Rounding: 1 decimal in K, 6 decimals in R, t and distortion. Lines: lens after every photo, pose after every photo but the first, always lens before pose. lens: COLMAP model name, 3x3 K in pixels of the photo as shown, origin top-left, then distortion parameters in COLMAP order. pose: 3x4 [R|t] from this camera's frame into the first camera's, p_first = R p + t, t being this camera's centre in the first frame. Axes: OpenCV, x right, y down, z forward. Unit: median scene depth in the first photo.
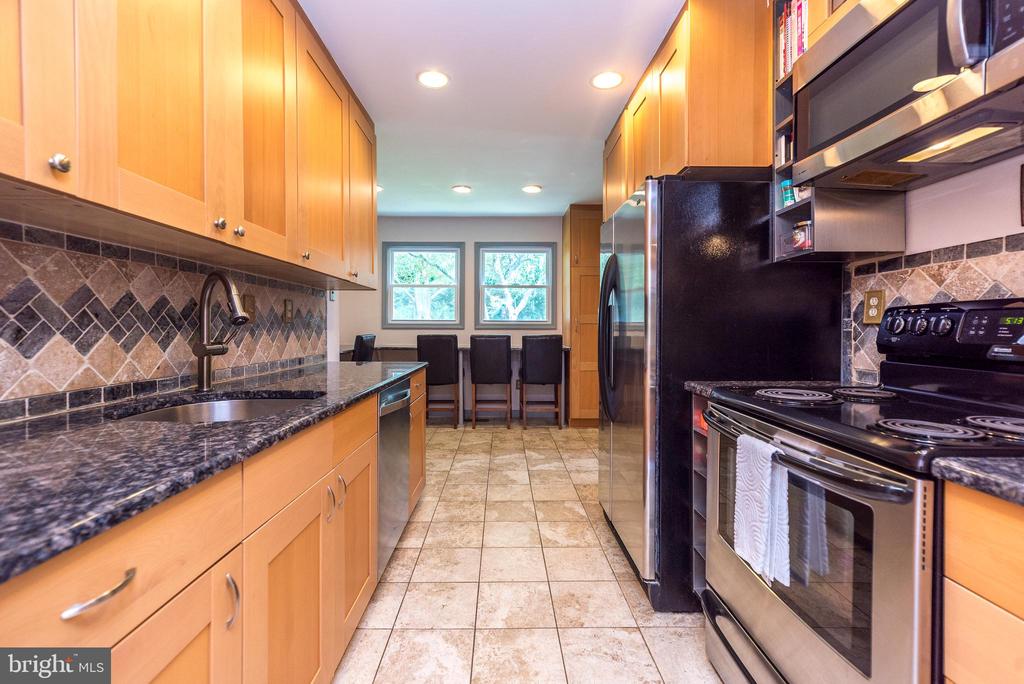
lens RADIAL K [[446.7, 0, 515.6], [0, 446.7, 333.5], [0, 0, 1]] dist [0.009187, -0.000504]
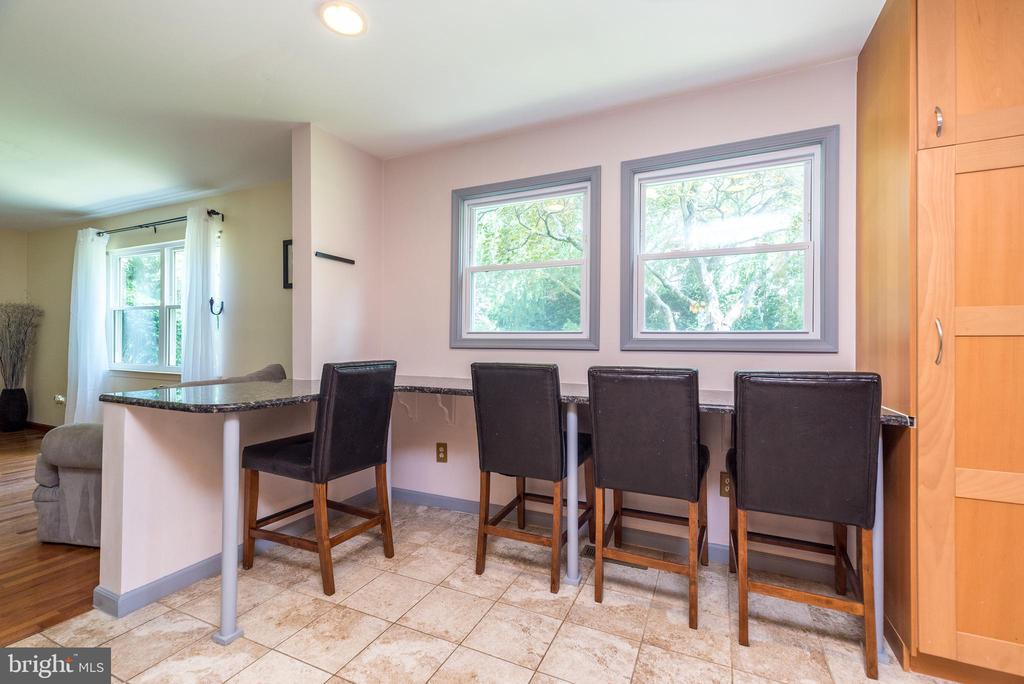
lens RADIAL K [[446.7, 0, 509.3], [0, 446.7, 340.5], [0, 0, 1]] dist [0.009187, -0.000504]
pose [[0.896857, 0.002430, -0.442313, 0.011028], [-0.013262, 0.999683, -0.021399, -0.009941], [0.442121, 0.025058, 0.896605, 0.595686]]
